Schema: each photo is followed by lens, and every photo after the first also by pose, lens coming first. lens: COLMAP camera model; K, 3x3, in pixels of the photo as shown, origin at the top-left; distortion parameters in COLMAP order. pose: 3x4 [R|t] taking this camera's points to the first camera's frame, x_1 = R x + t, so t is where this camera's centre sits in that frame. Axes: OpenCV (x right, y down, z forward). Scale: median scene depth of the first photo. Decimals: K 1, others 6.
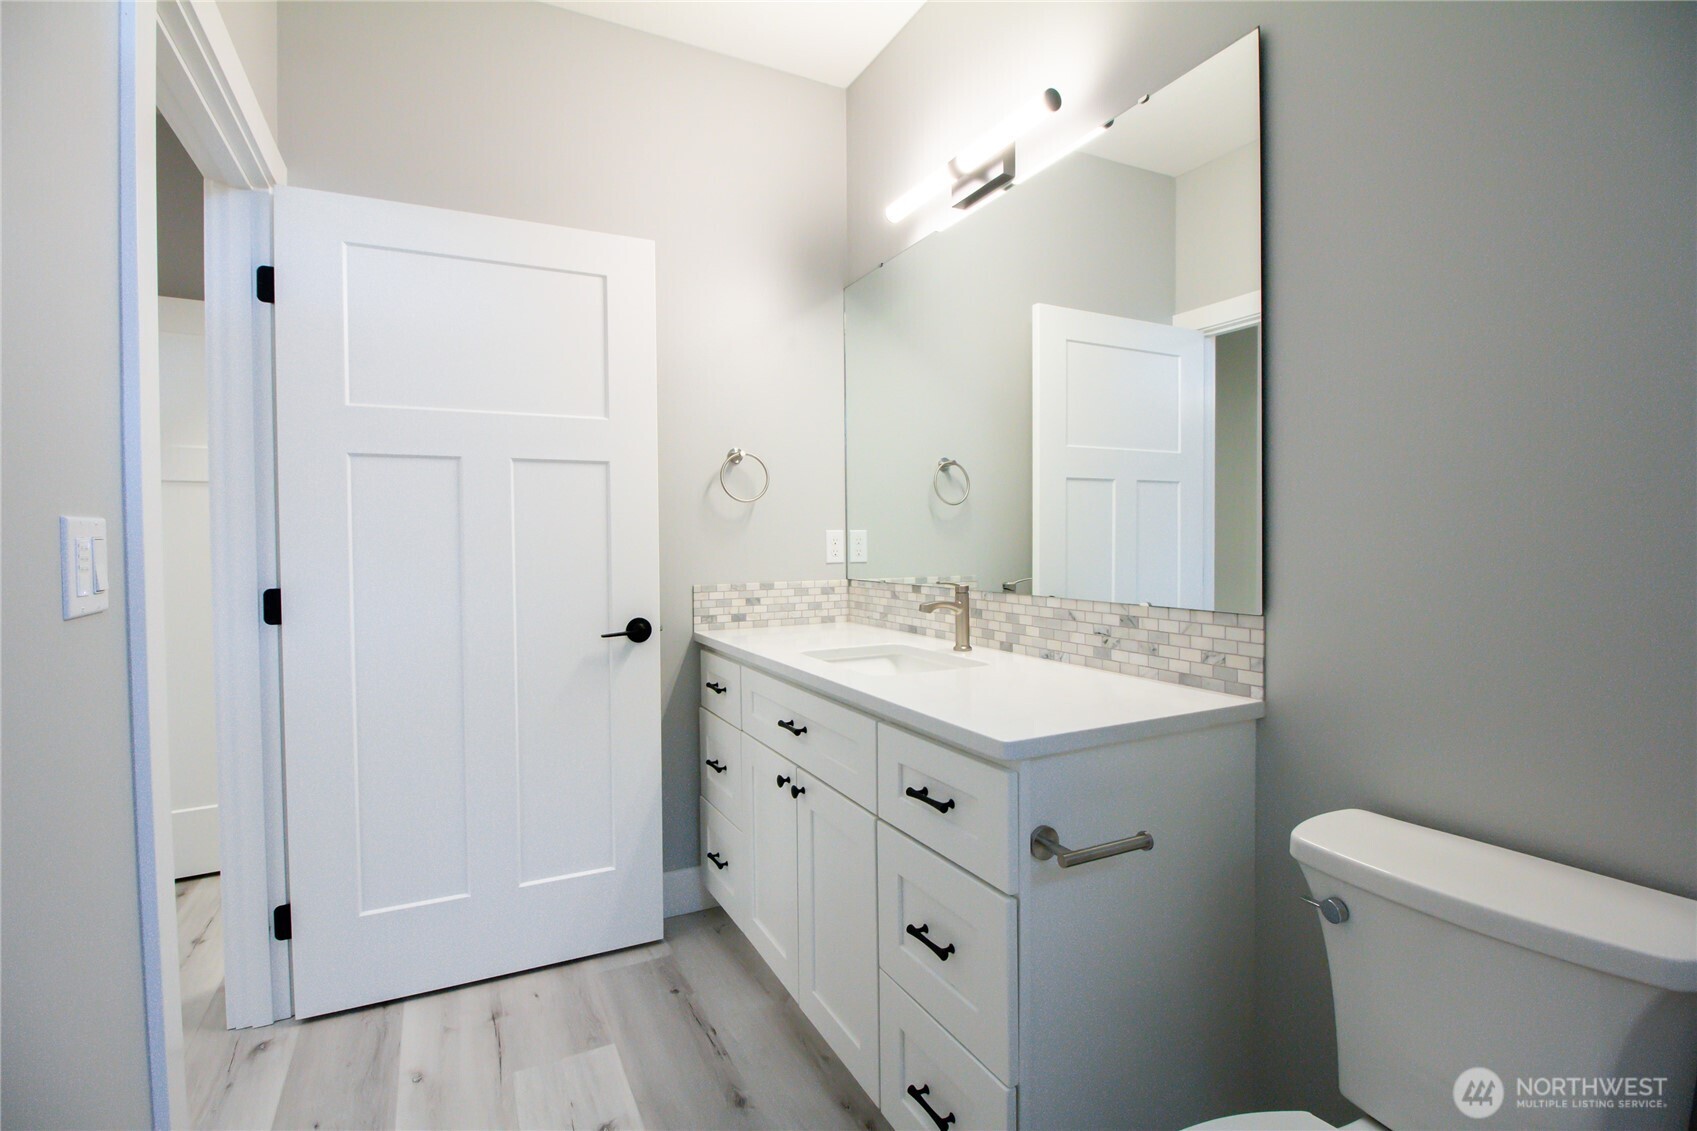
lens RADIAL K [[790.2, 0, 851.9], [0, 790.2, 565.9], [0, 0, 1]] dist [-0.005071, -0.007290]
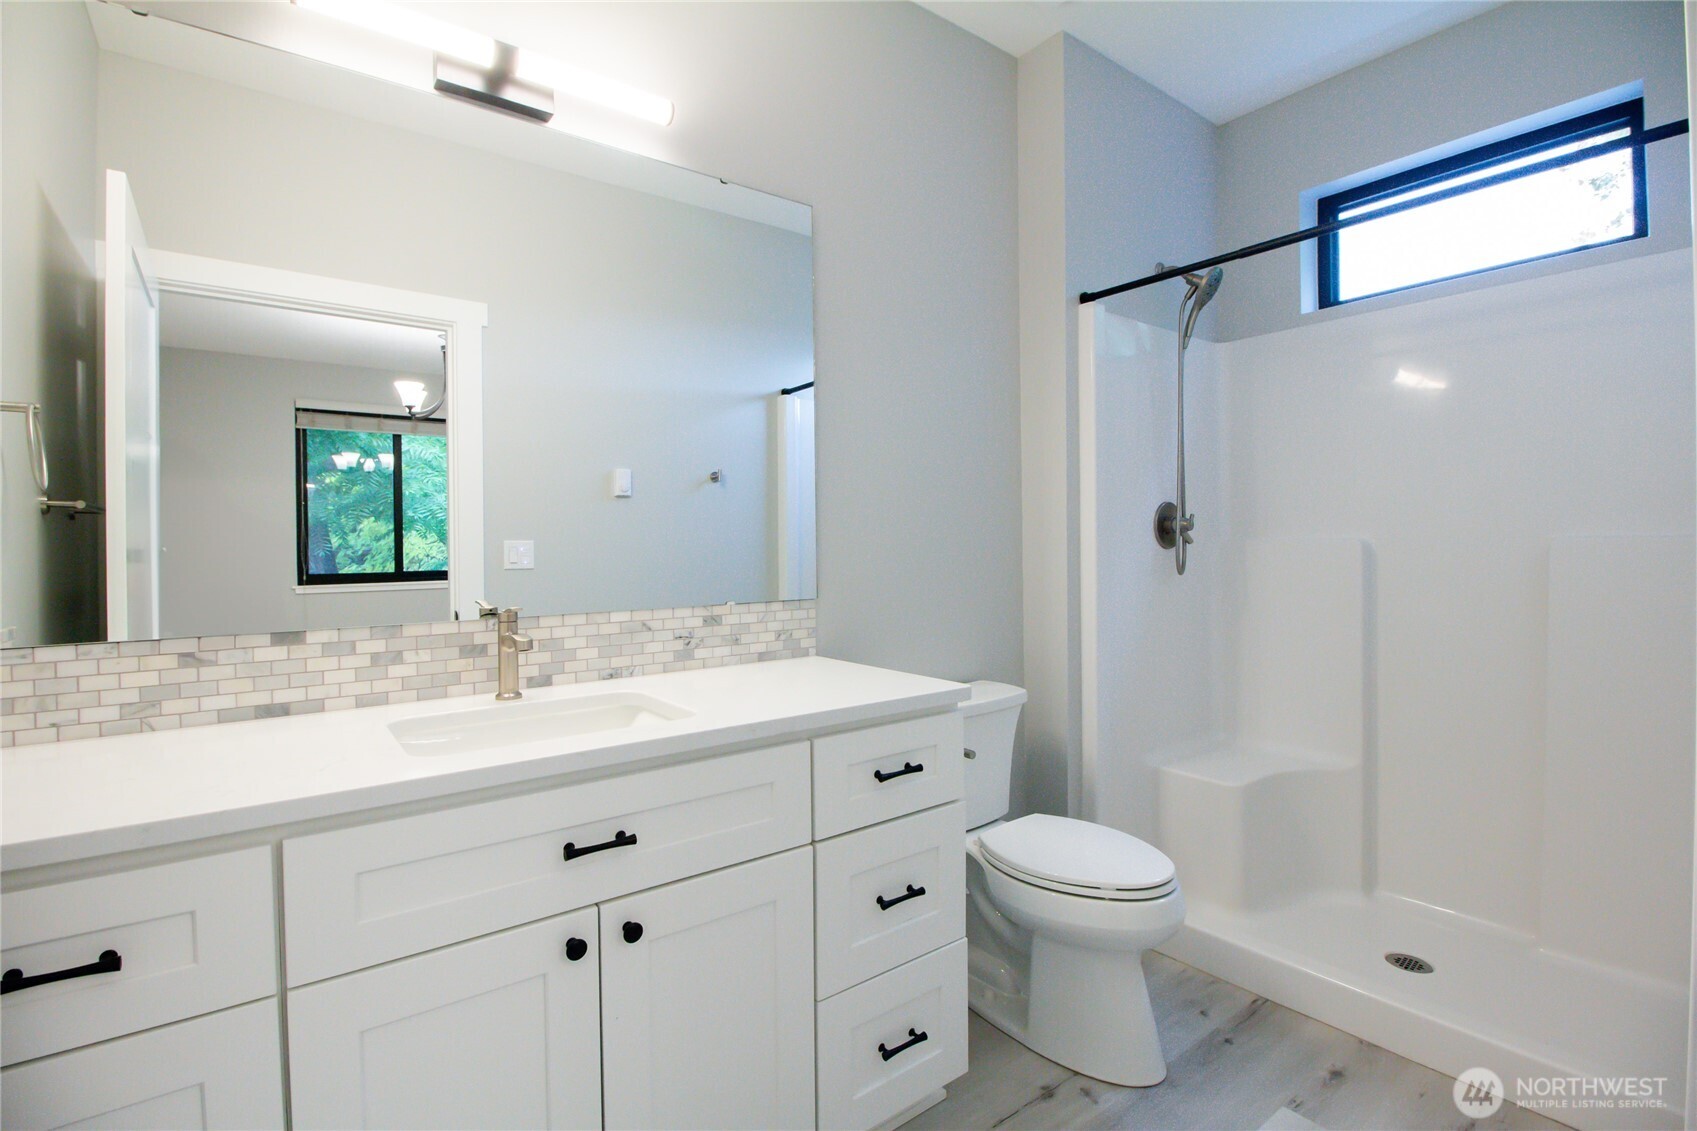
lens RADIAL K [[790.2, 0, 864.7], [0, 790.2, 538.3], [0, 0, 1]] dist [-0.005071, -0.007290]
pose [[-0.182251, 0.011085, 0.983190, -0.815101], [0.041353, 0.999138, -0.003599, -0.035676], [-0.982382, 0.040002, -0.182552, 0.982592]]
